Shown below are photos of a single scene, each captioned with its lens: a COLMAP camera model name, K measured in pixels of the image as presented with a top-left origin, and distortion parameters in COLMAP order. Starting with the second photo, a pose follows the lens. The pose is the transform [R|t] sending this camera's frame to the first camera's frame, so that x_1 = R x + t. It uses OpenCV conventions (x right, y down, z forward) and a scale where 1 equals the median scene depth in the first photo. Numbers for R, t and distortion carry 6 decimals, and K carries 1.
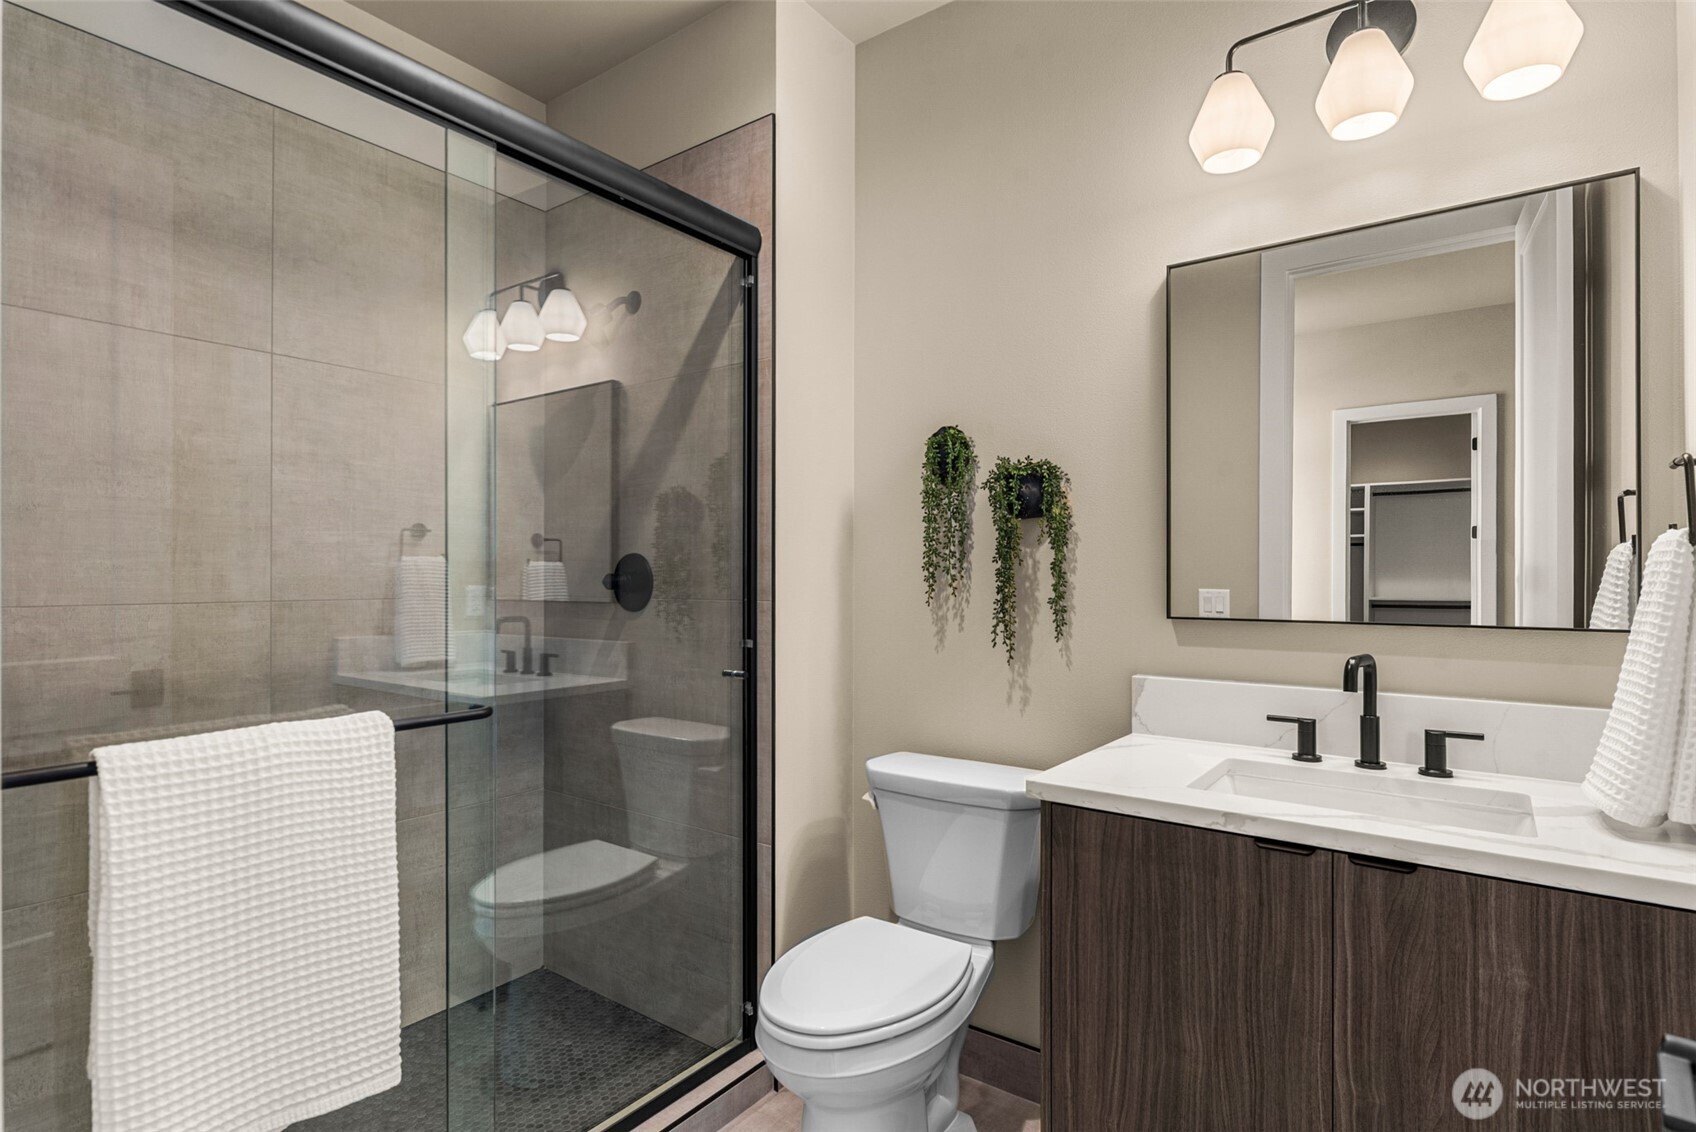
lens RADIAL K [[863.2, 0, 857.9], [0, 863.2, 564.4], [0, 0, 1]] dist [-0.000721, -0.000245]
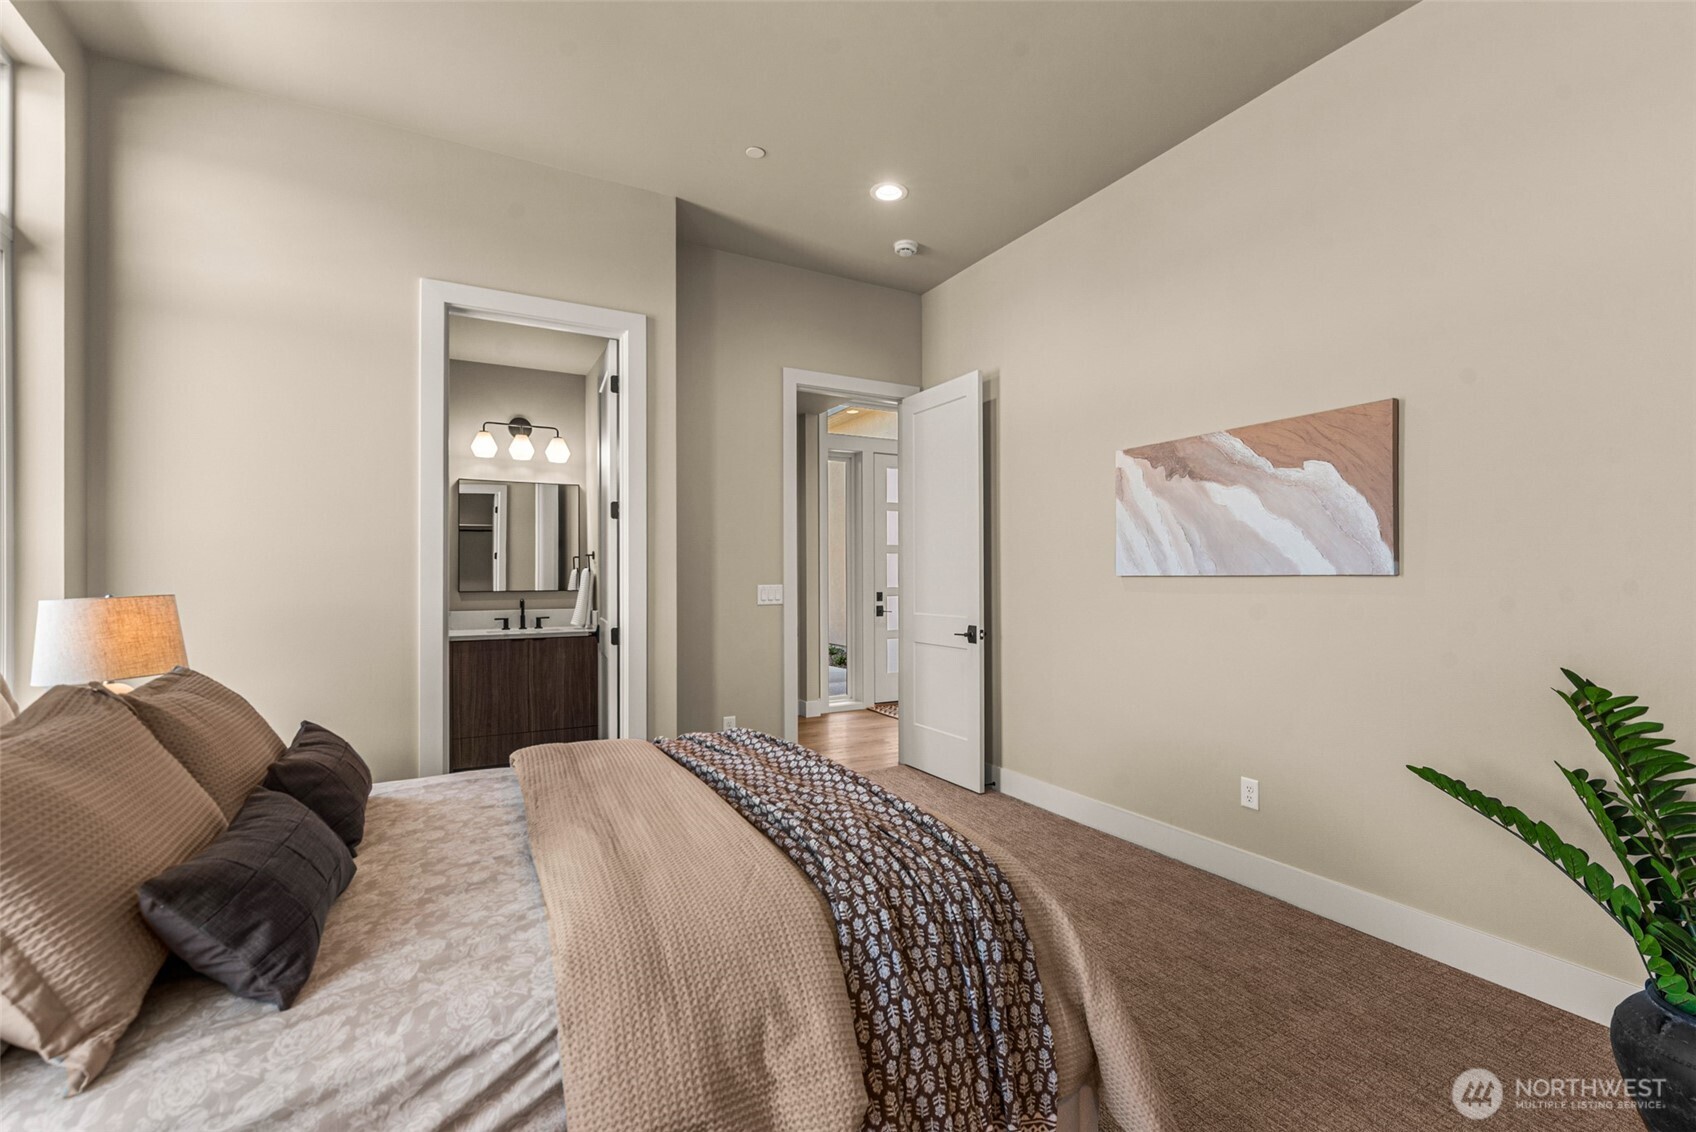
lens RADIAL K [[747.0, 0, 850.4], [0, 747.0, 574.0], [0, 0, 1]] dist [0.002037, -0.000365]
pose [[0.442886, -0.002675, 0.896574, -1.751531], [0.006968, 0.999976, -0.000459, 0.011187], [-0.896551, 0.006450, 0.442893, -1.777261]]
